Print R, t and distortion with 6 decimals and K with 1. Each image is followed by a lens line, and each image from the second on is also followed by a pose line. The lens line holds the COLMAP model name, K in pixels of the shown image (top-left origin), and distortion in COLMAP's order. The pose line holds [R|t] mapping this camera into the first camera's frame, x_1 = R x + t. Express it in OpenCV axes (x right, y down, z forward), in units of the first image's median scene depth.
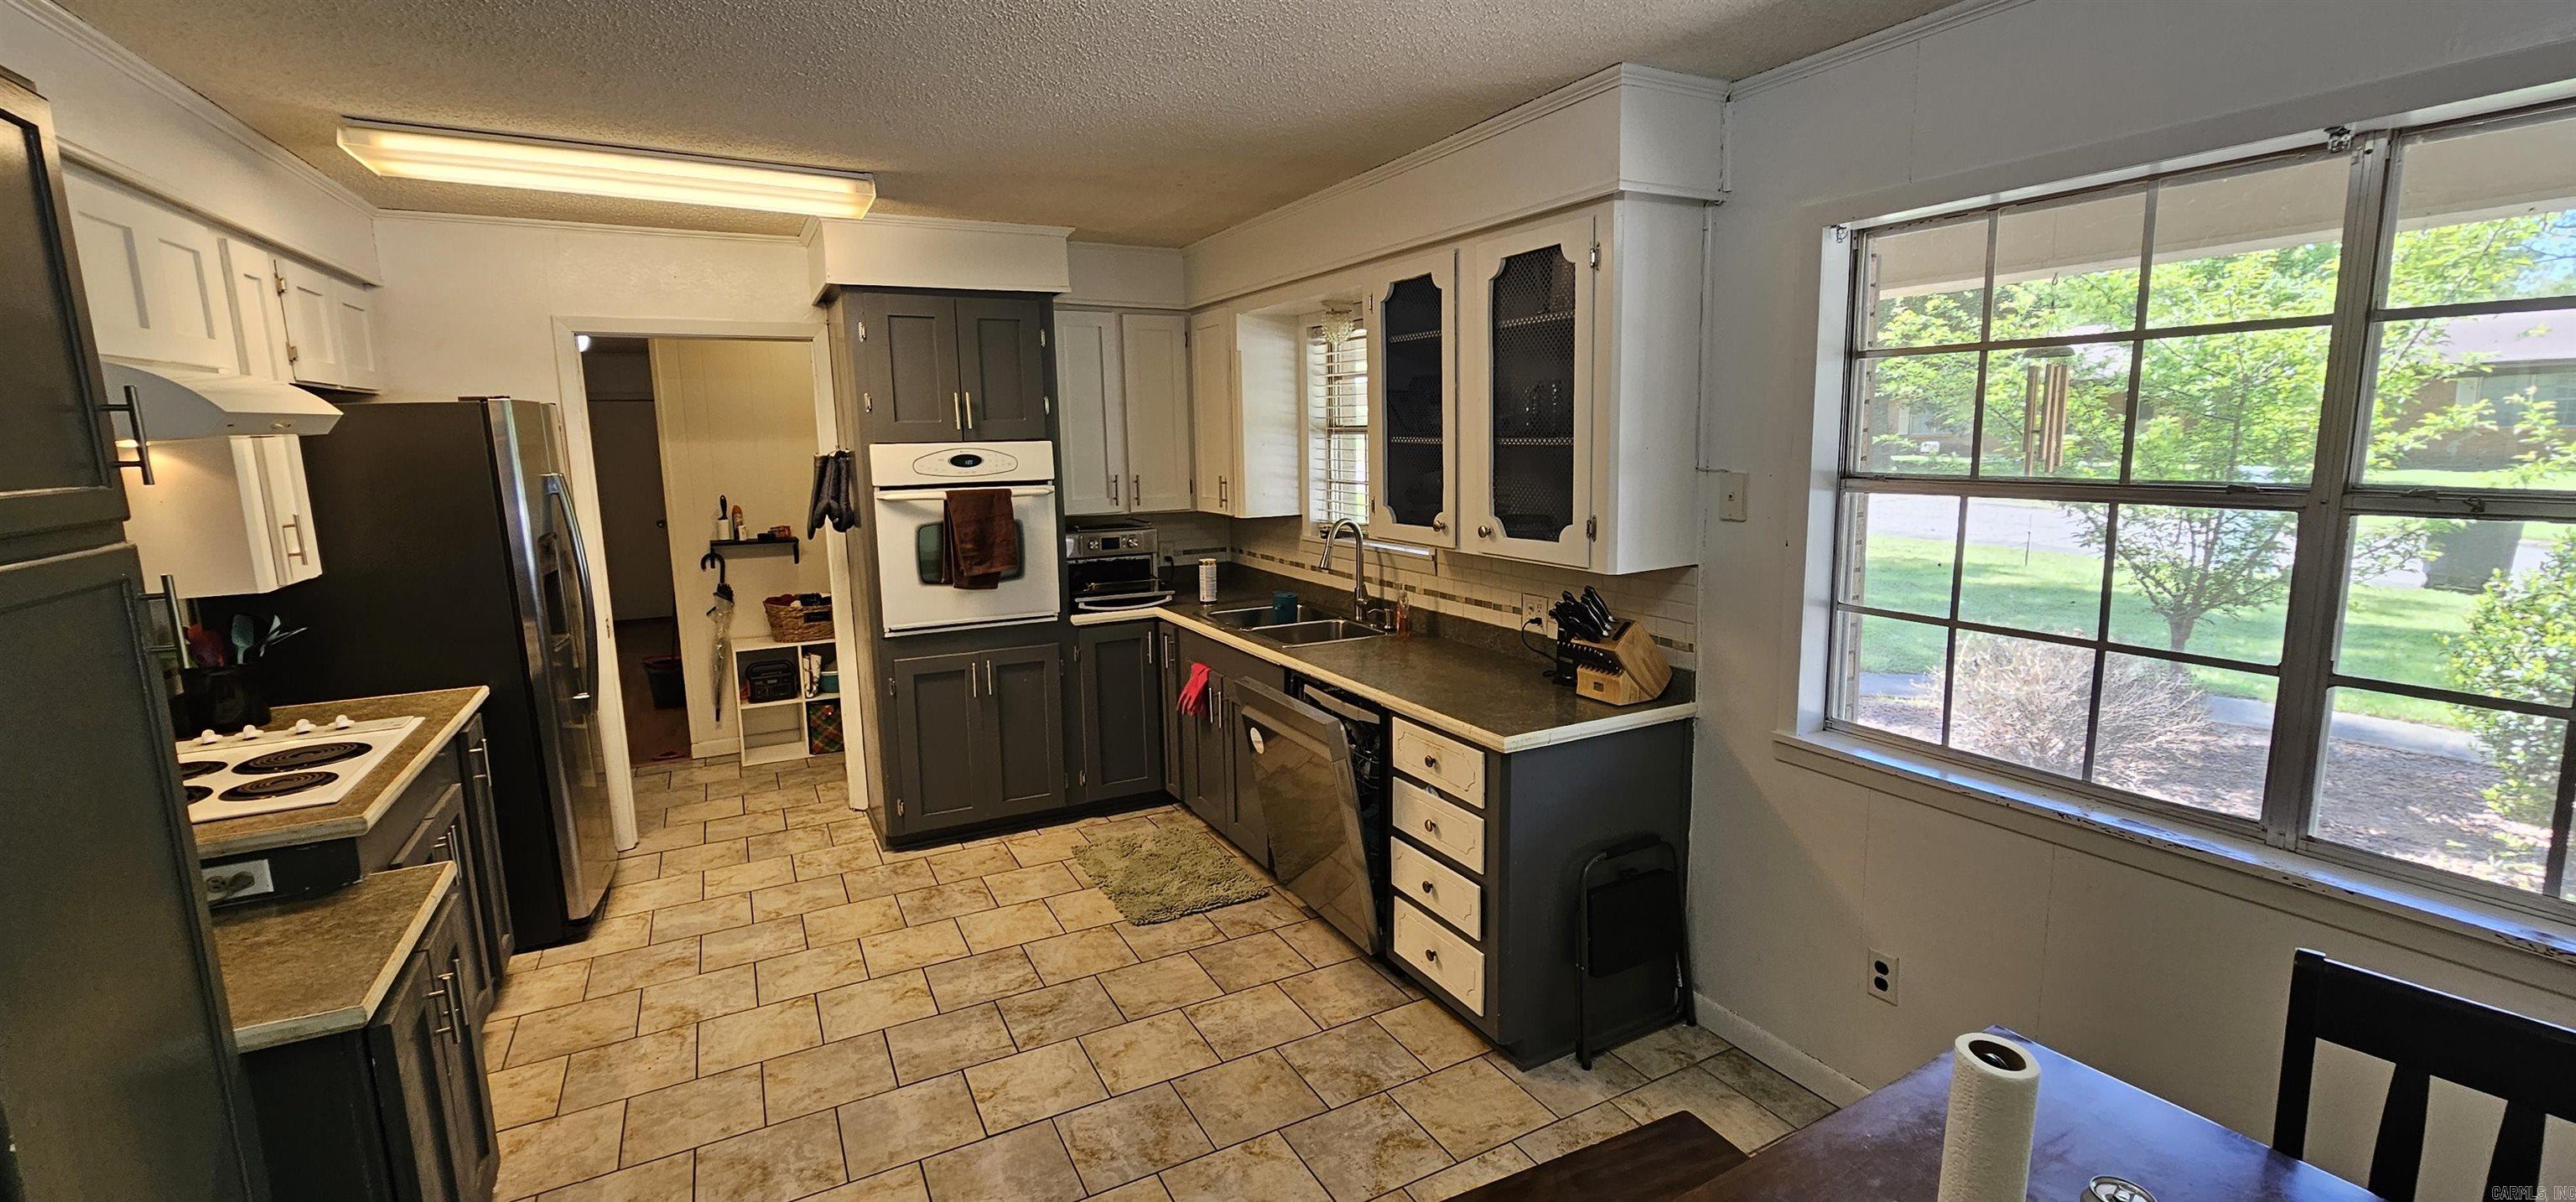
lens RADIAL K [[1061.5, 0, 1305.4], [0, 1061.5, 593.3], [0, 0, 1]] dist [-0.003138, -0.000495]
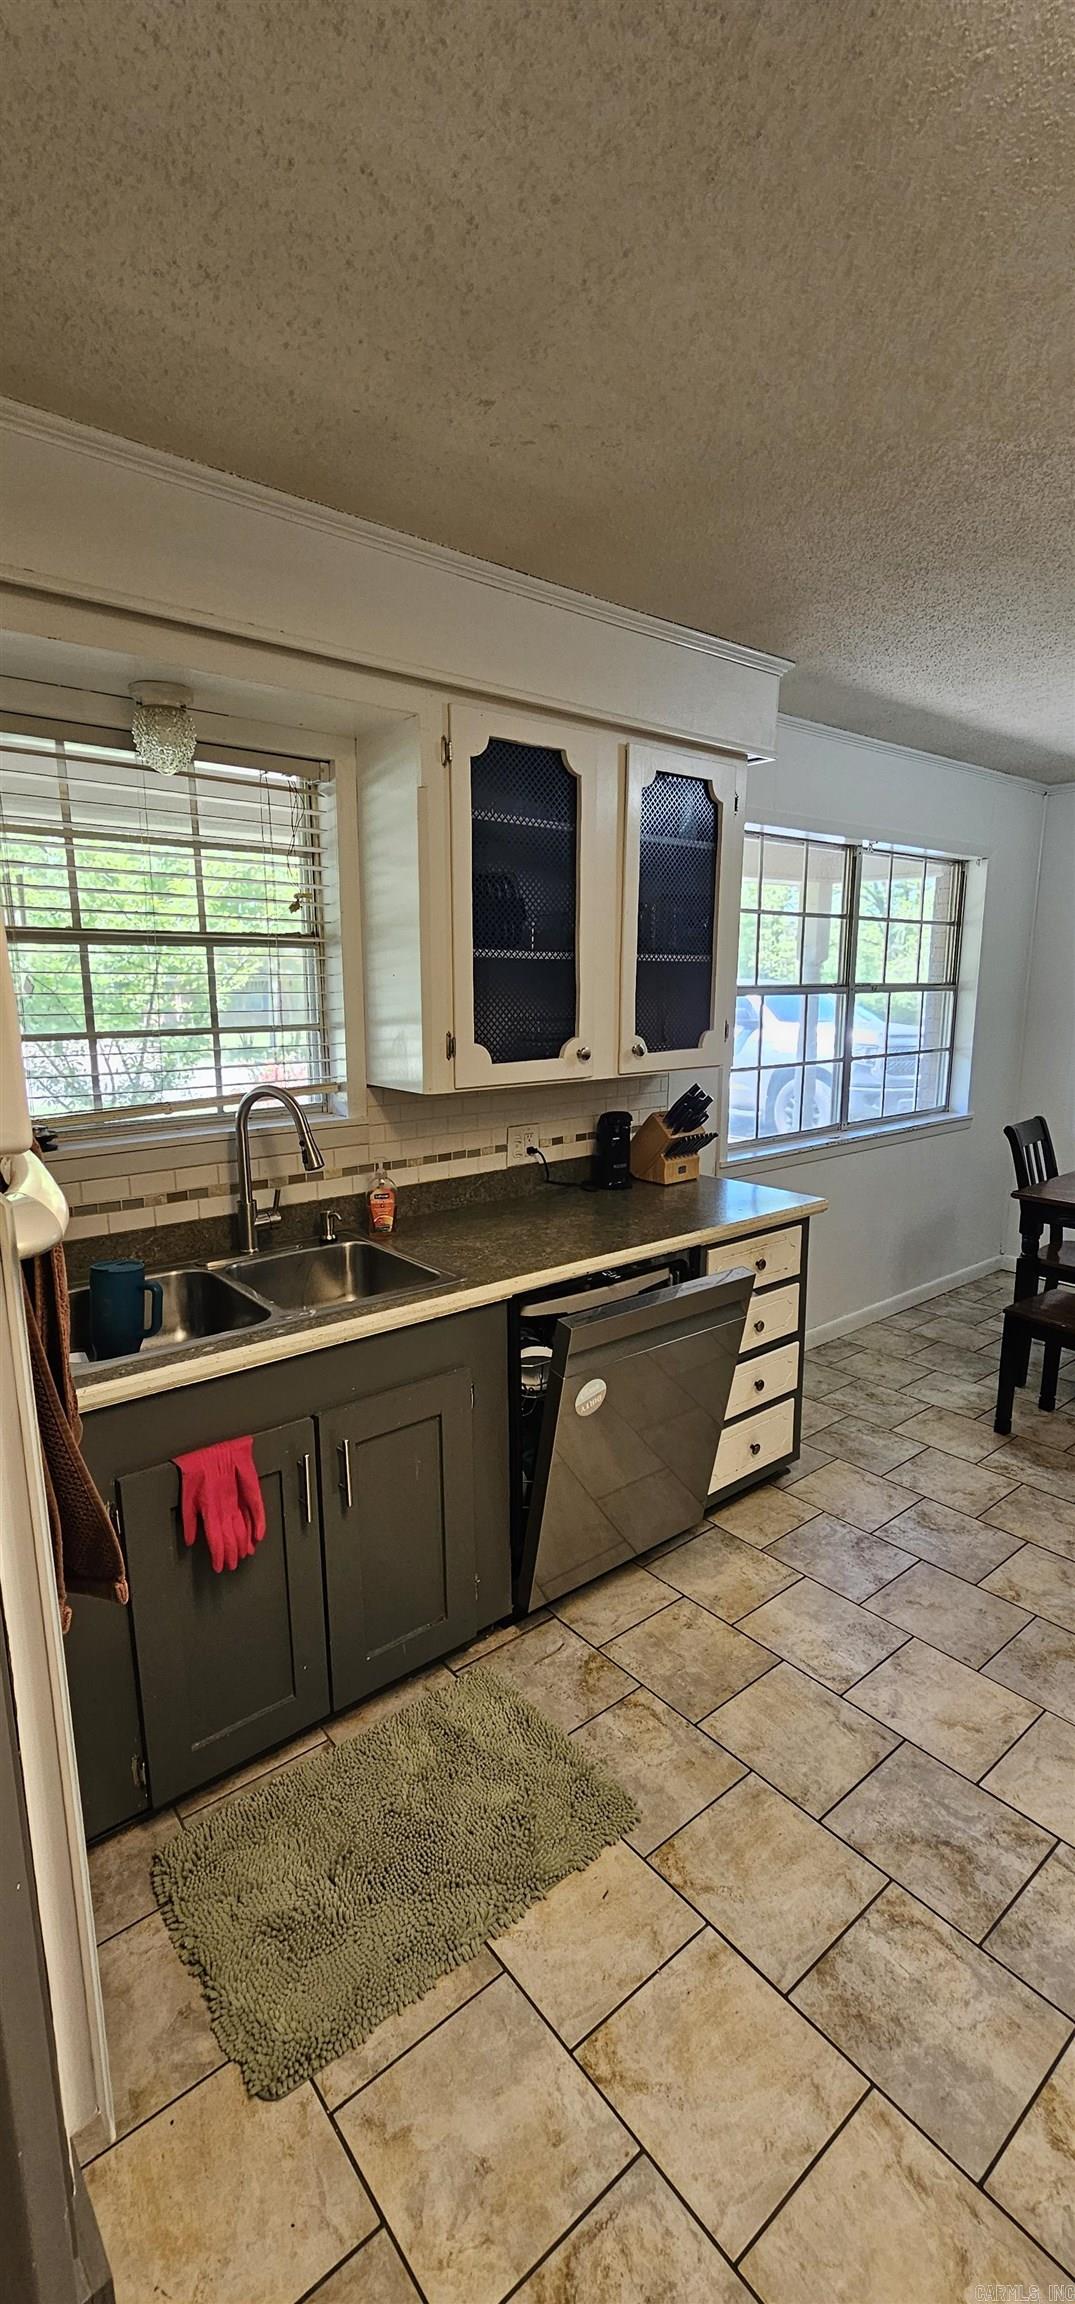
lens RADIAL K [[949.6, 0, 543.1], [0, 949.6, 1147.9], [0, 0, 1]] dist [-0.003138, -0.000495]
pose [[-0.187748, -0.157045, 0.969581, -0.554216], [0.156526, 0.969736, 0.187379, -0.121791], [-0.969665, 0.186945, -0.157485, 1.020474]]
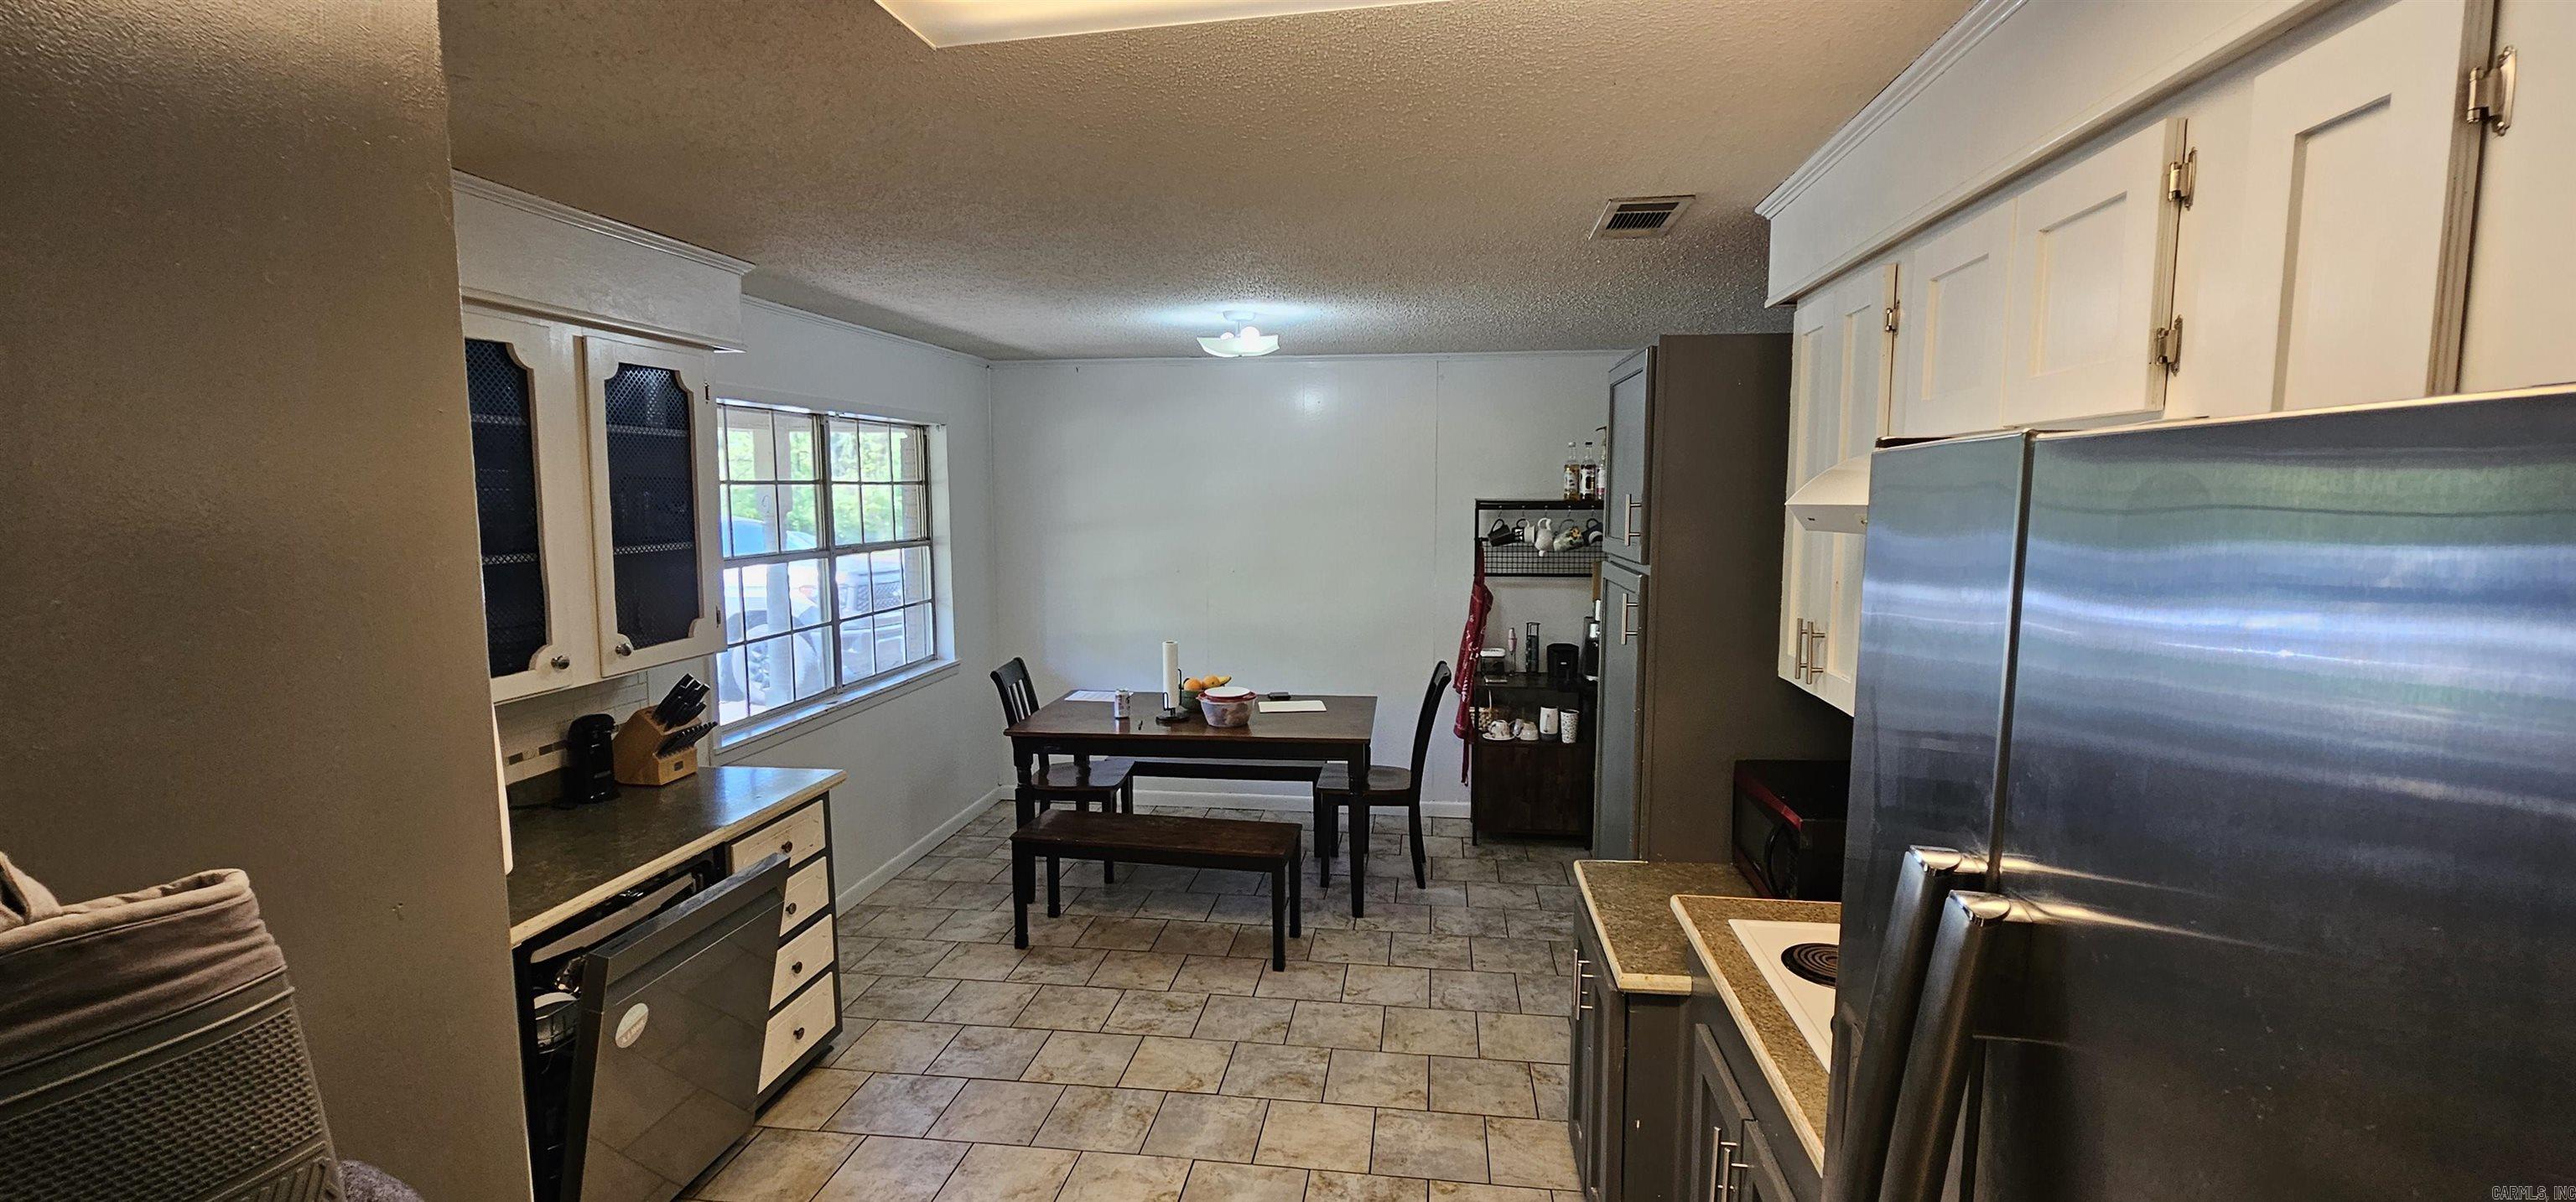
lens RADIAL K [[1061.5, 0, 1296.5], [0, 1061.5, 589.6], [0, 0, 1]] dist [-0.003138, -0.000495]
pose [[-0.806450, -0.033863, 0.590331, -0.689765], [0.112138, 0.971482, 0.208918, -0.193089], [-0.580571, 0.234681, -0.779655, 1.123917]]
